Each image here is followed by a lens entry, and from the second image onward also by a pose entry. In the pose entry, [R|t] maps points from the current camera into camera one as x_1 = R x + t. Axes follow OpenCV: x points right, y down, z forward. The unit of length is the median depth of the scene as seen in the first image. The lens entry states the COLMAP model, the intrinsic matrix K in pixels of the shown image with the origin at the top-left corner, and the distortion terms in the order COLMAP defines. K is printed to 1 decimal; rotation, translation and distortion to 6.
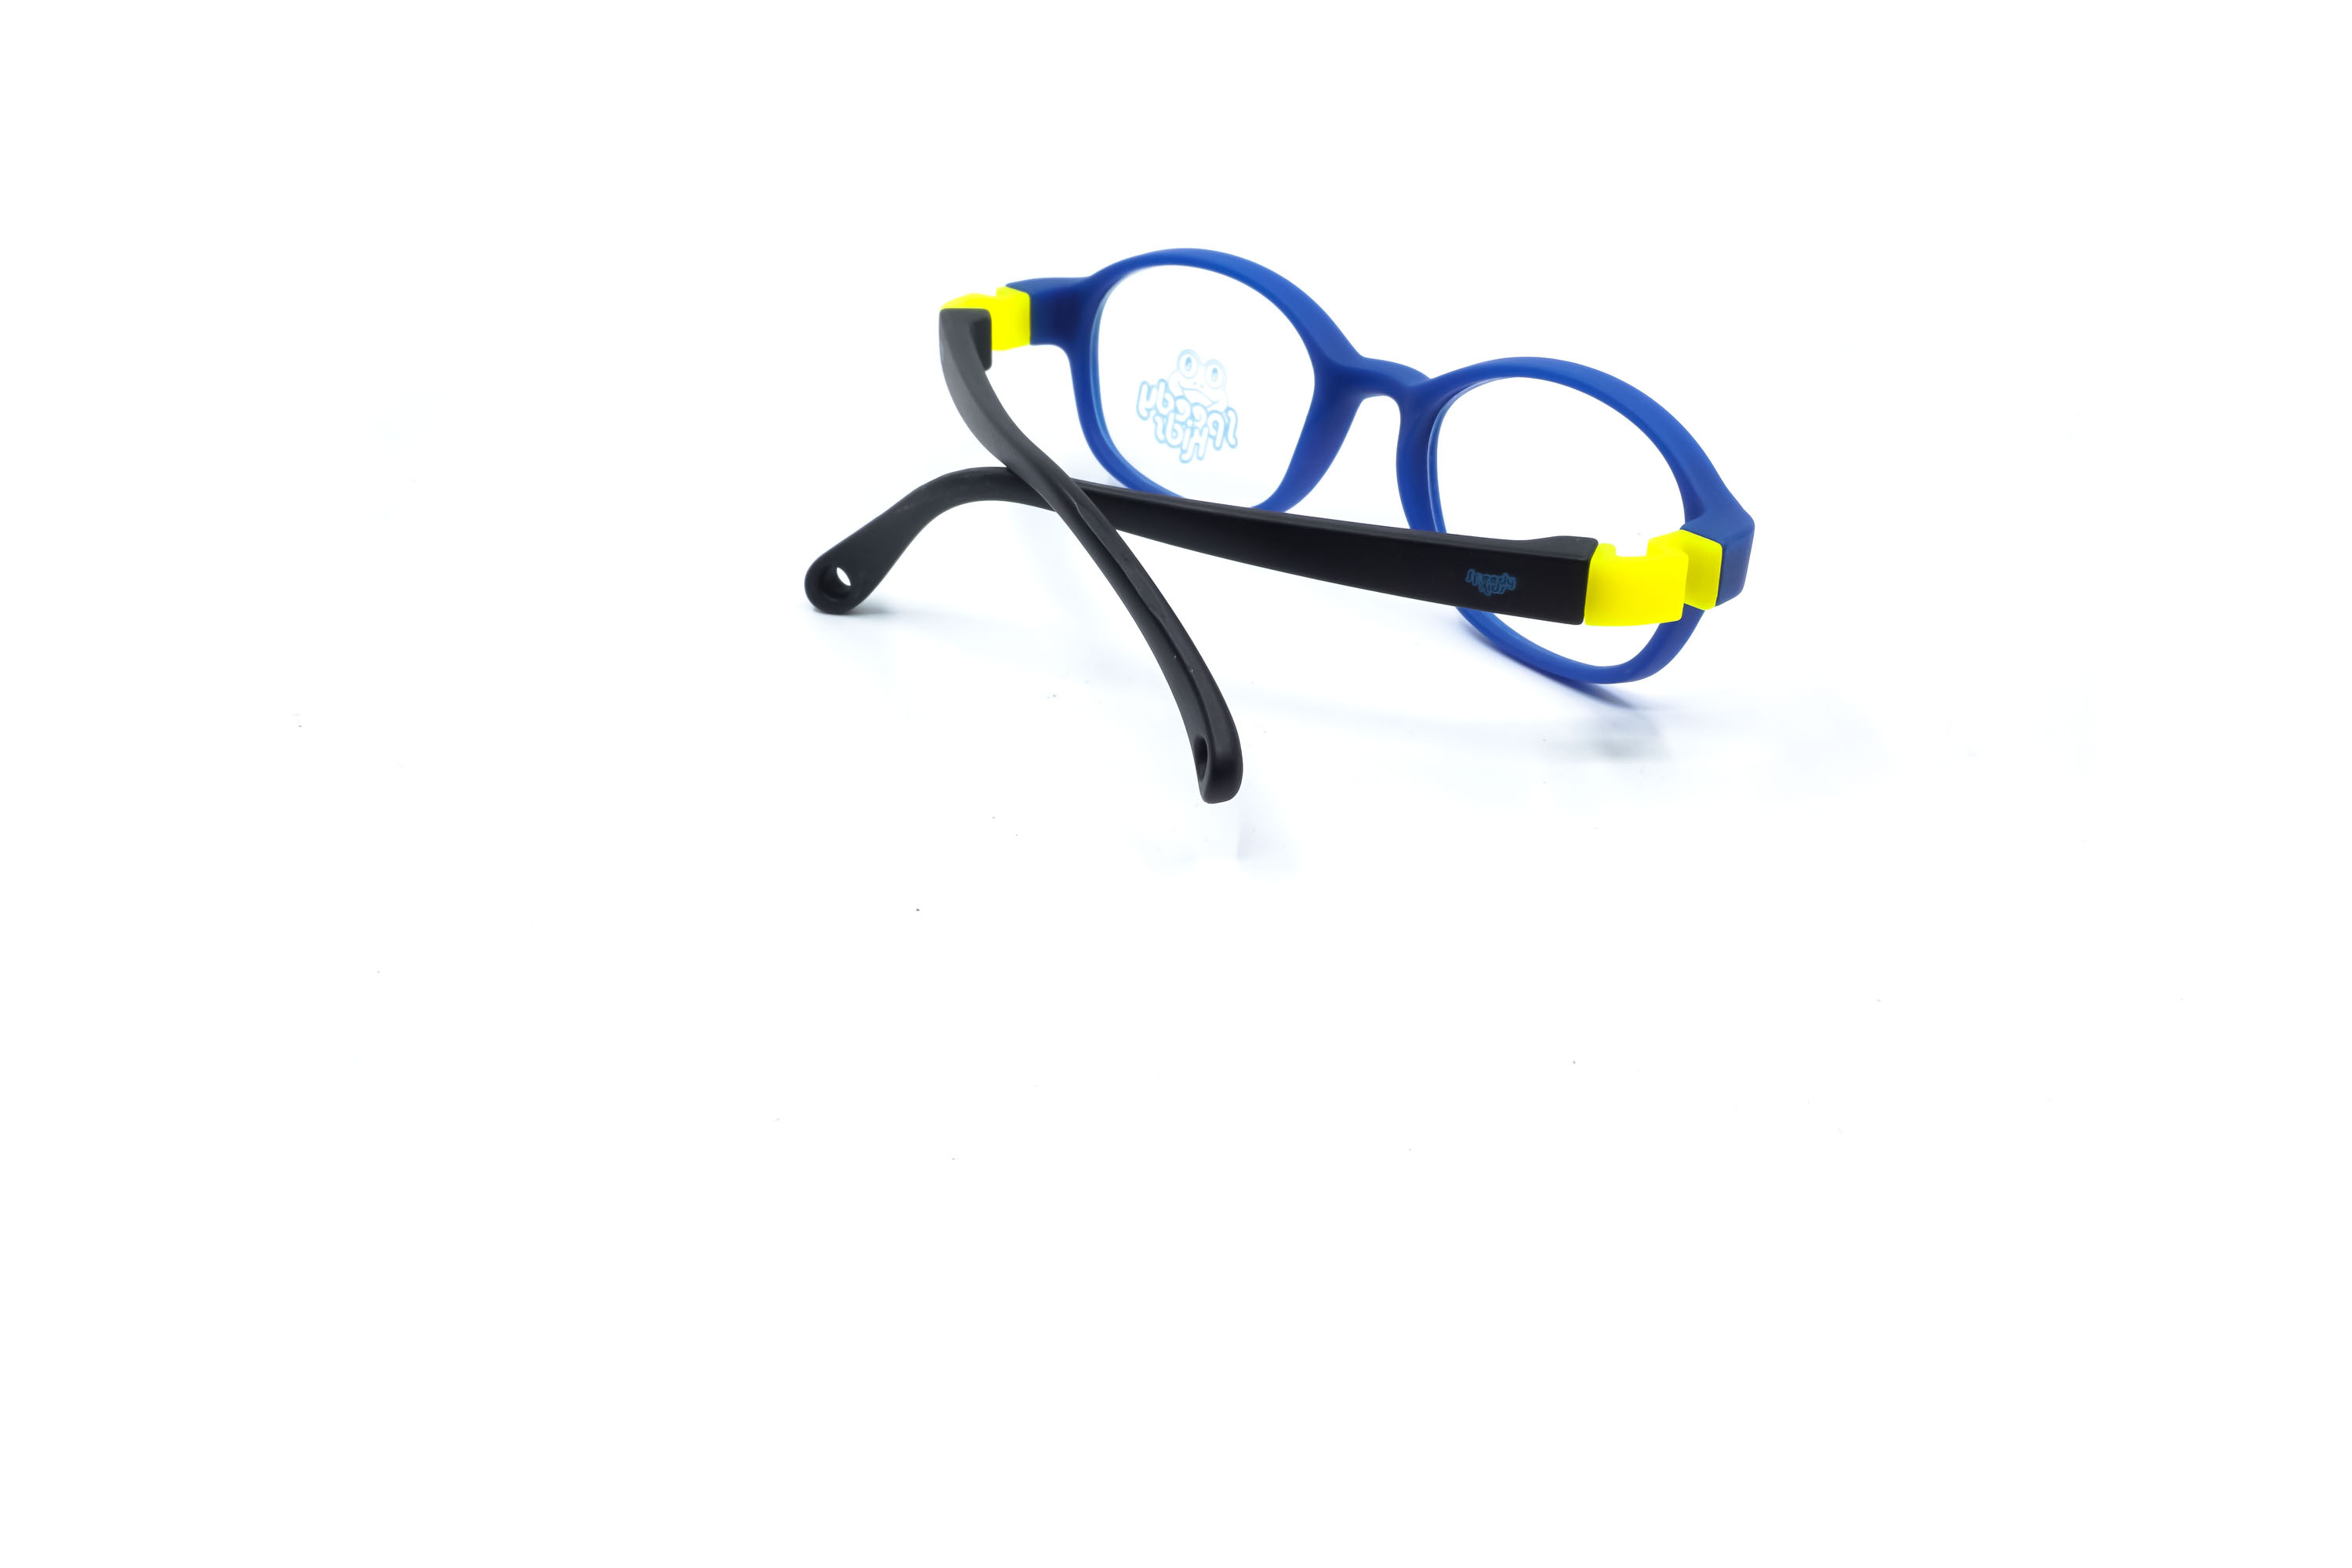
lens RADIAL K [[2403.9, 0, 1176.0], [0, 2403.9, 784.0], [0, 0, 1]] dist [0.013524, 0.001887]
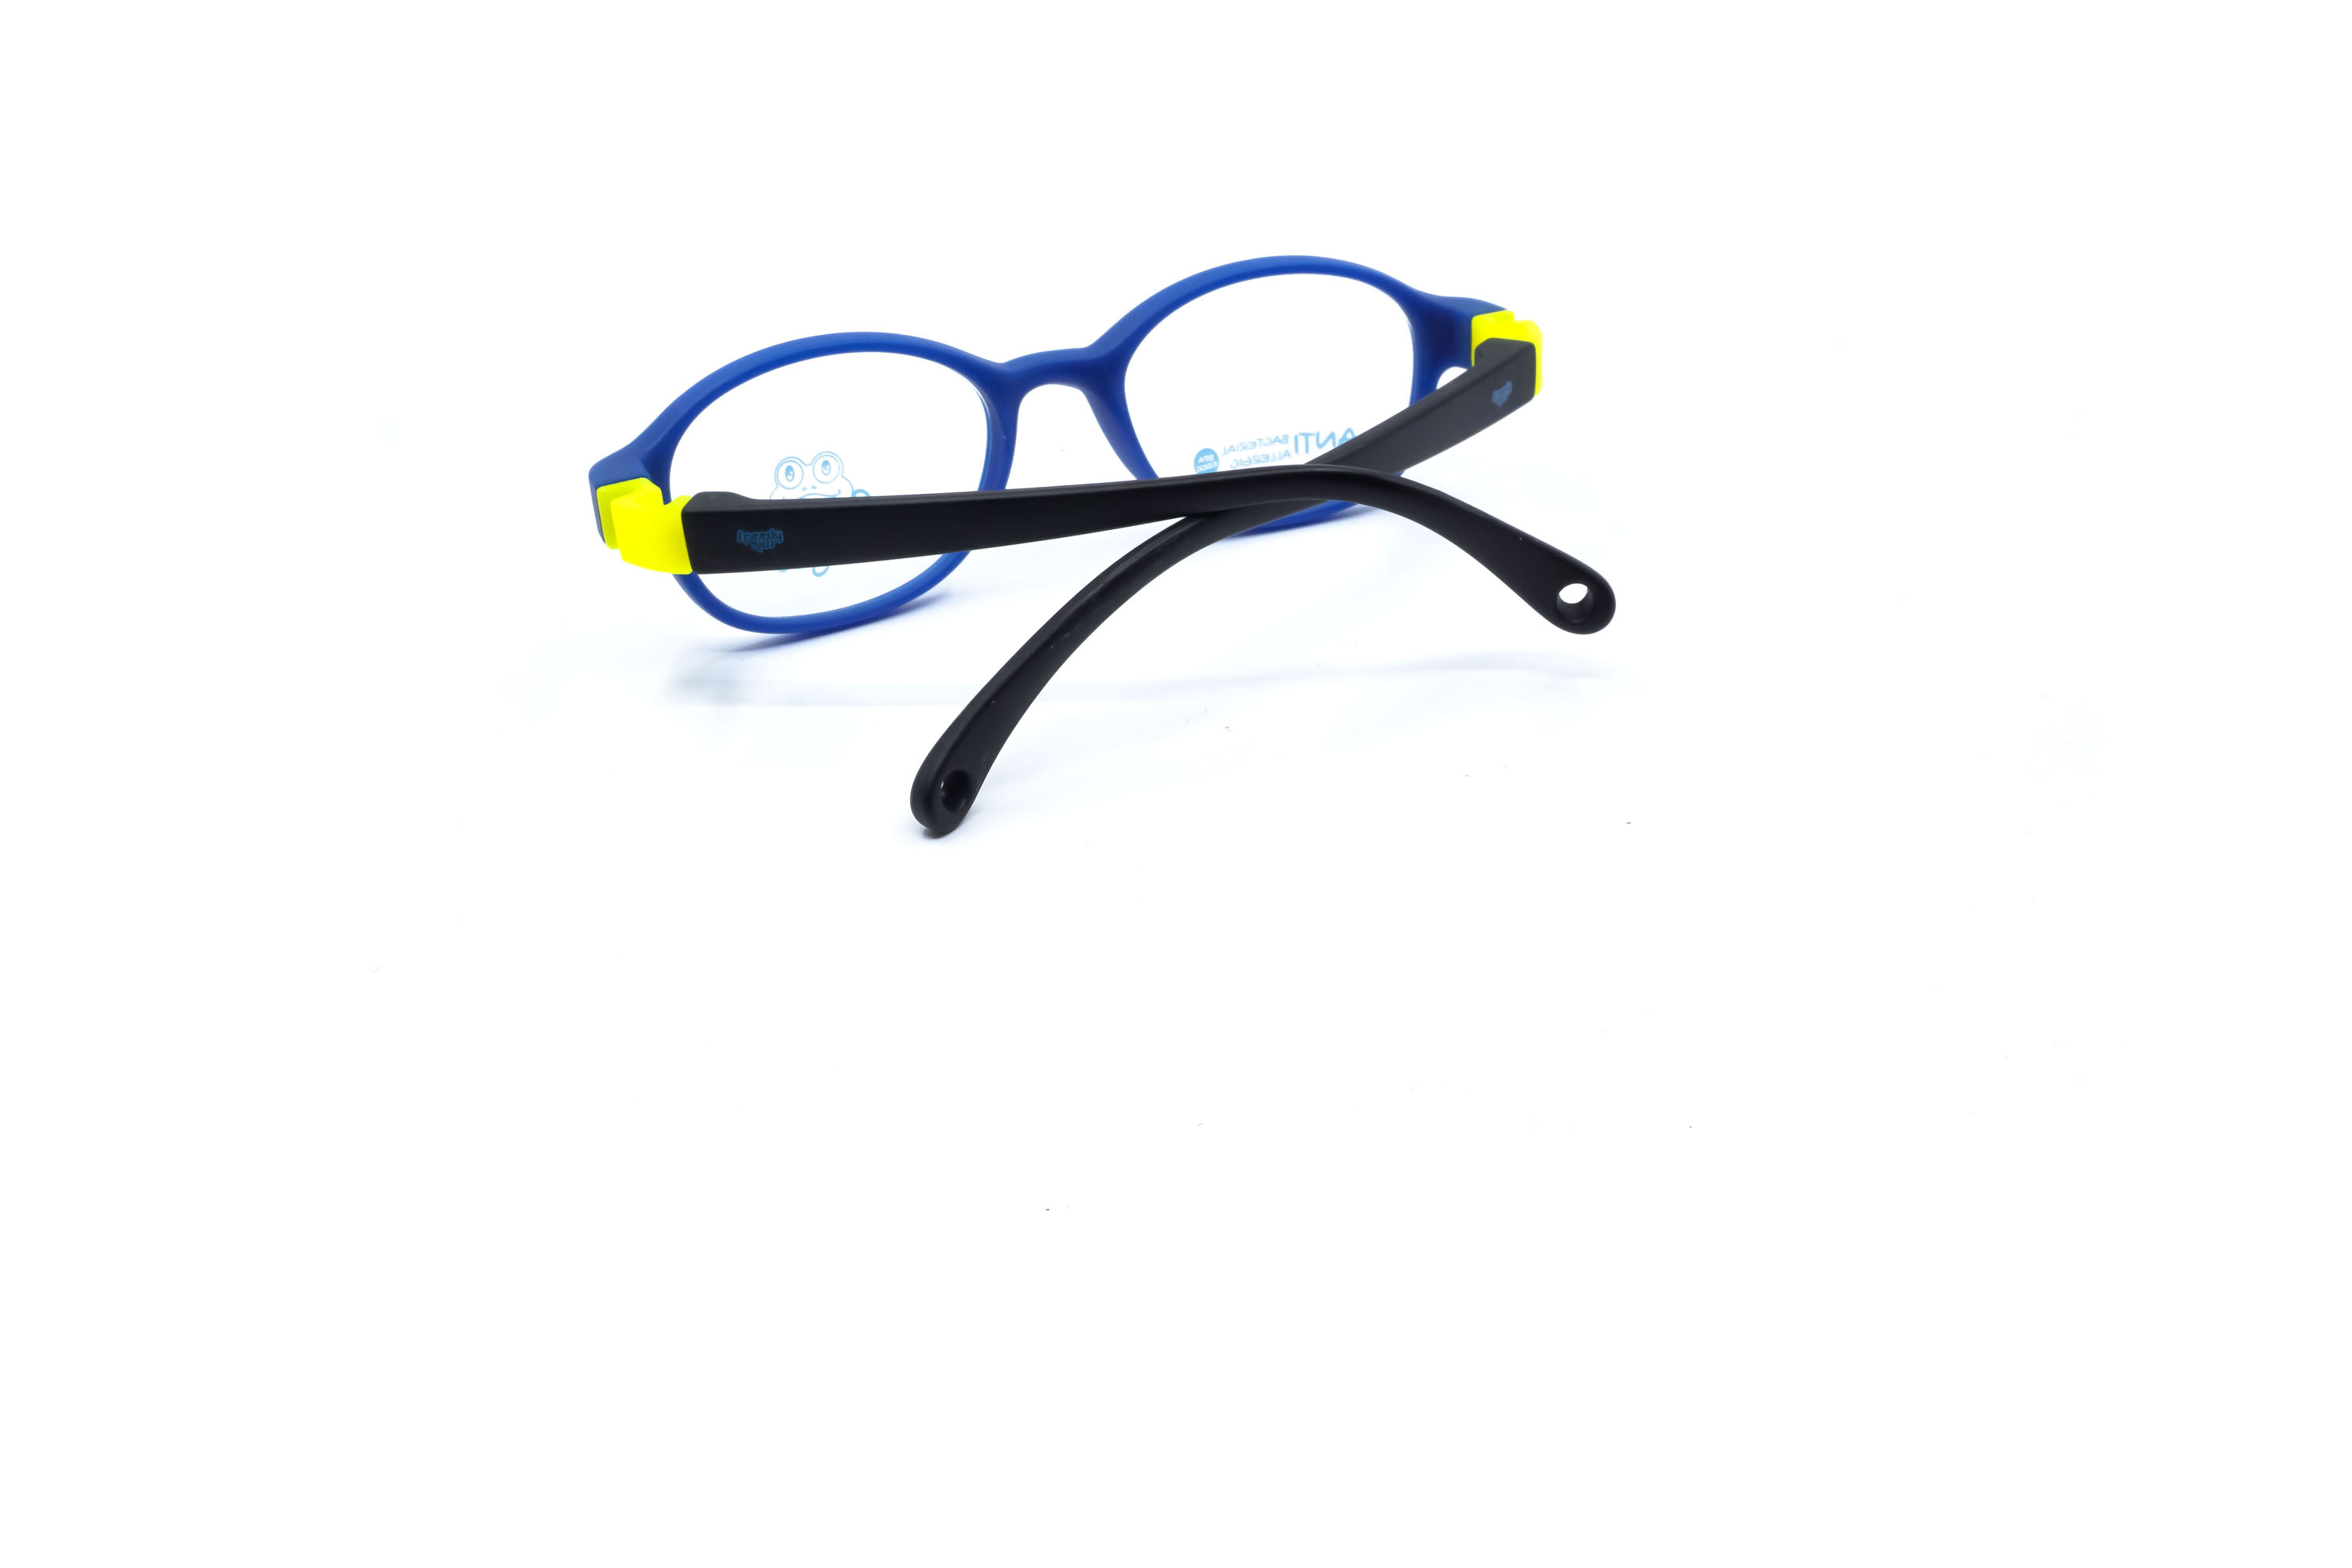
lens RADIAL K [[2403.9, 0, 1176.0], [0, 2403.9, 784.0], [0, 0, 1]] dist [0.013524, 0.001887]
pose [[0.262177, -0.469785, 0.842950, -0.826347], [0.490323, 0.817200, 0.302932, -0.301004], [-0.831172, 0.333896, 0.444597, 0.551238]]
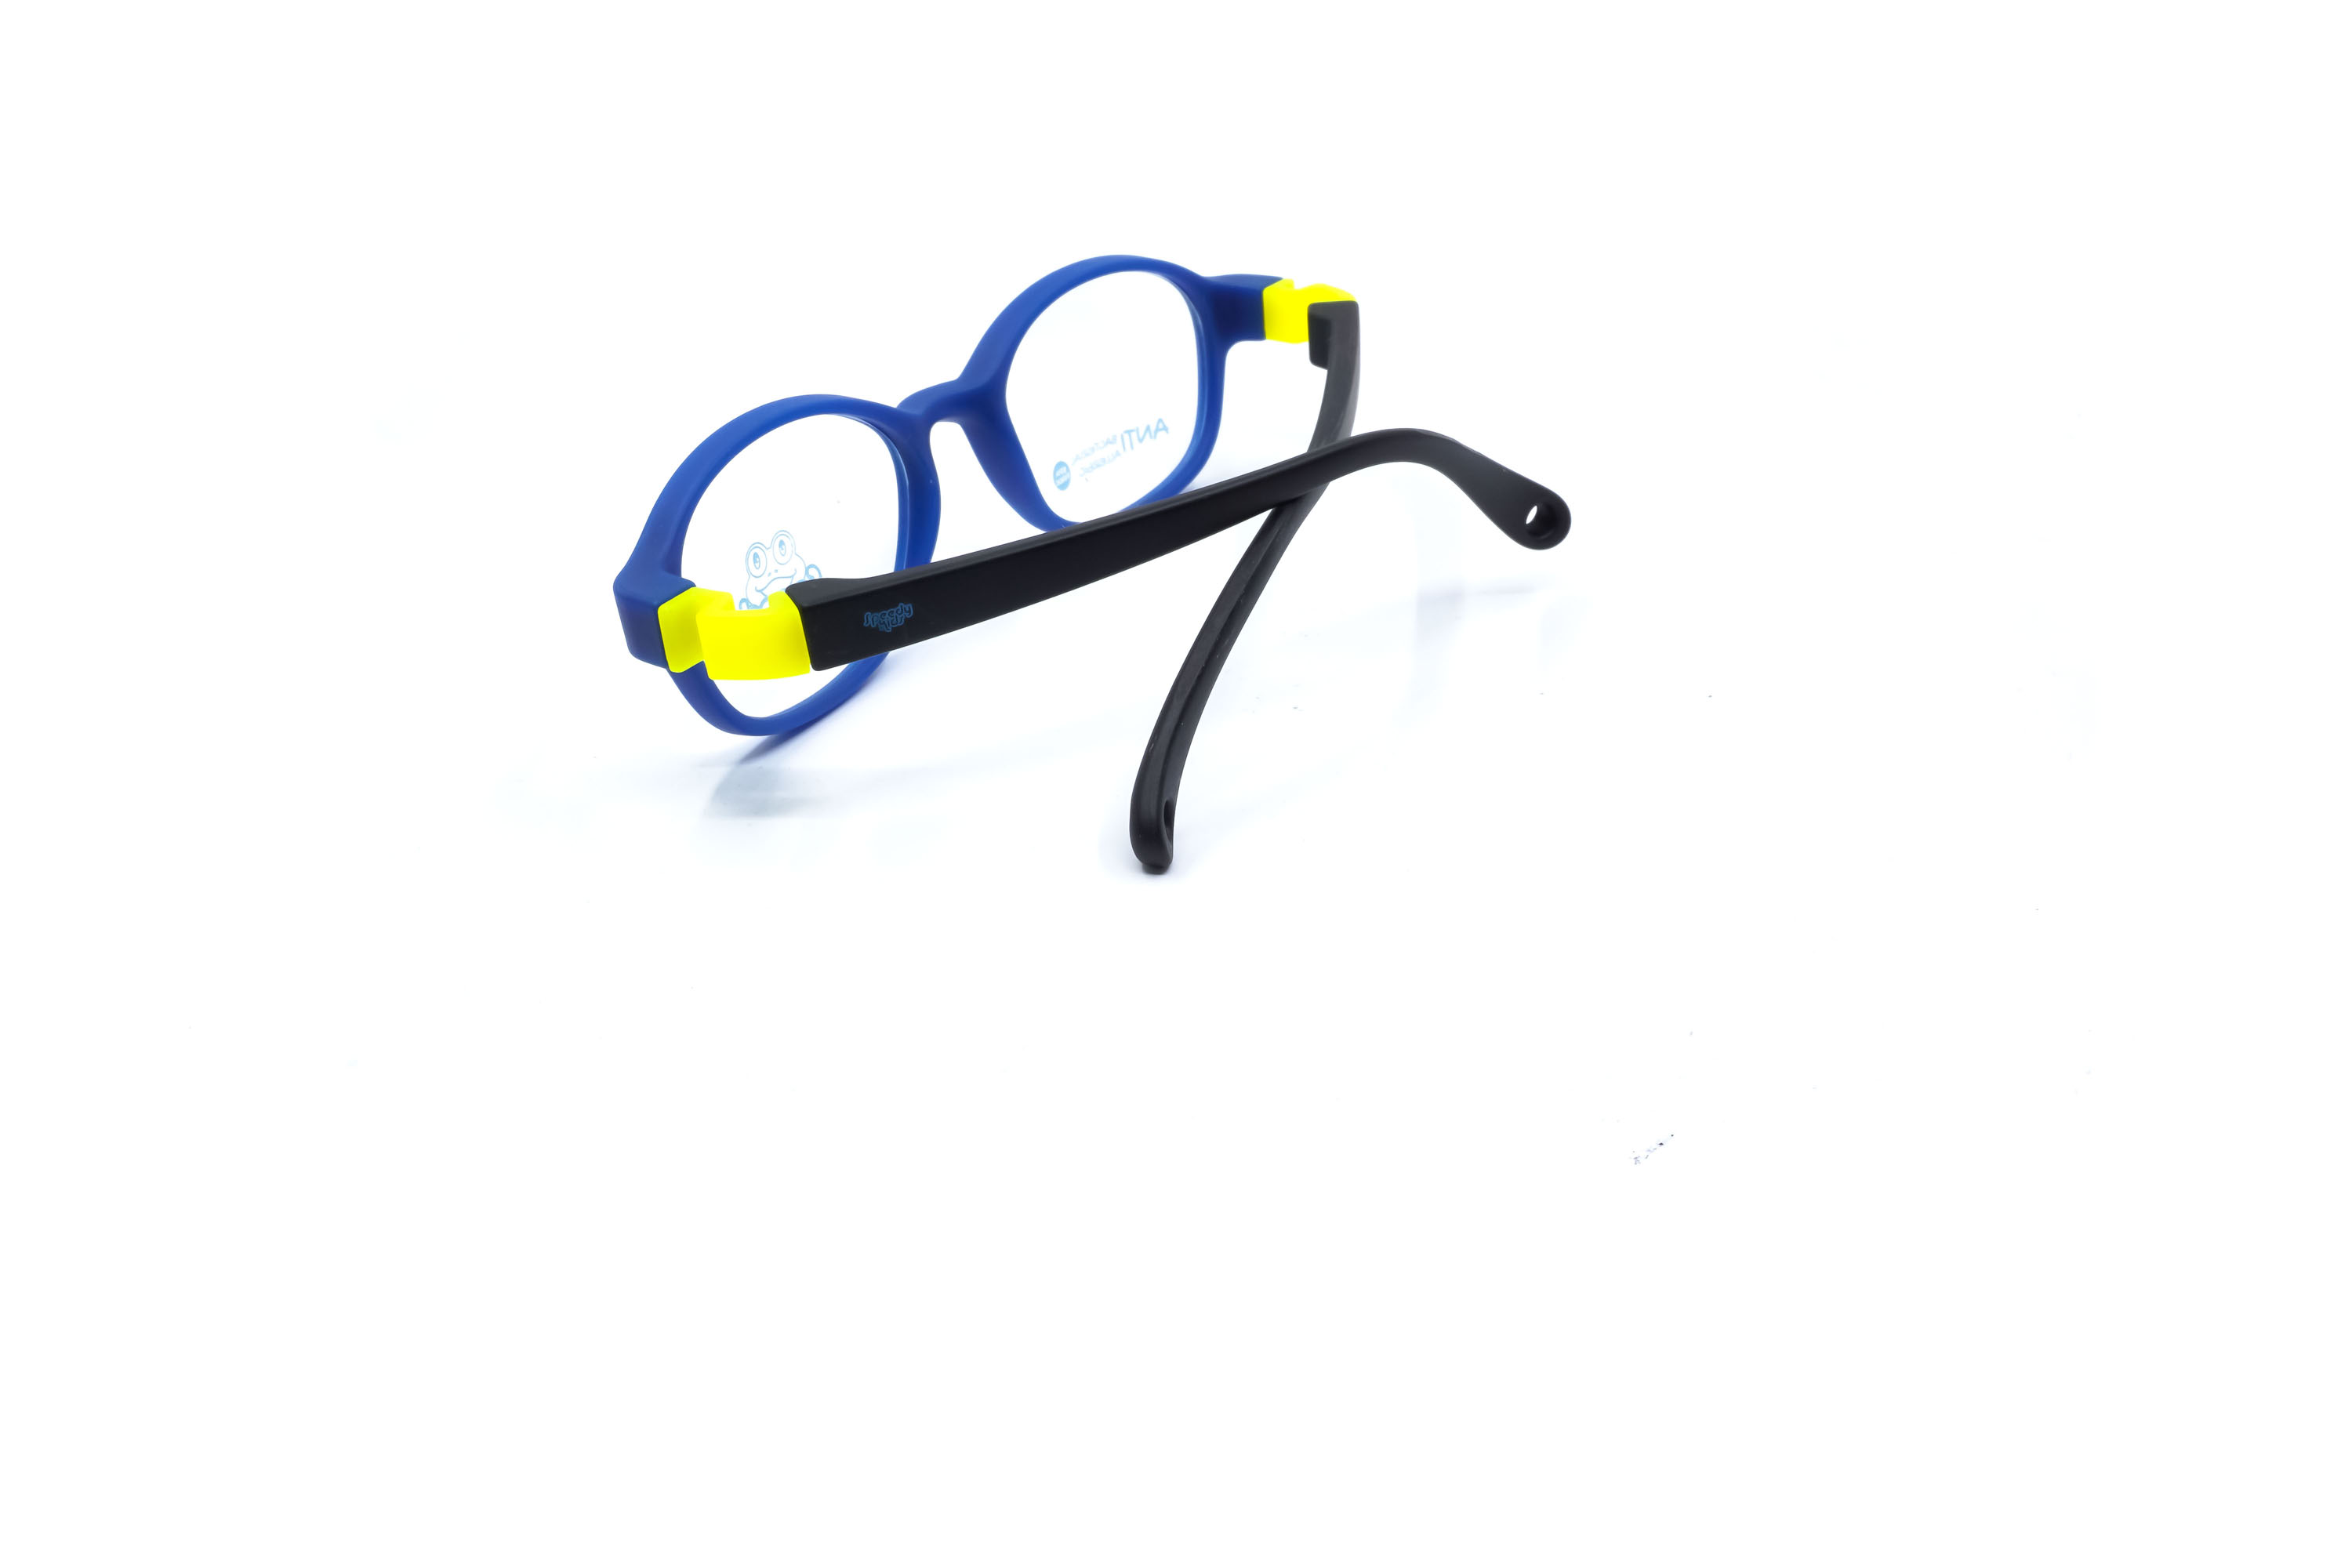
lens RADIAL K [[2403.9, 0, 1176.0], [0, 2403.9, 784.0], [0, 0, 1]] dist [0.013524, 0.001887]
pose [[-0.254510, -0.463099, 0.848978, -0.833979], [0.495597, 0.691386, 0.525707, -0.522633], [-0.830427, 0.554549, 0.053546, 0.936105]]
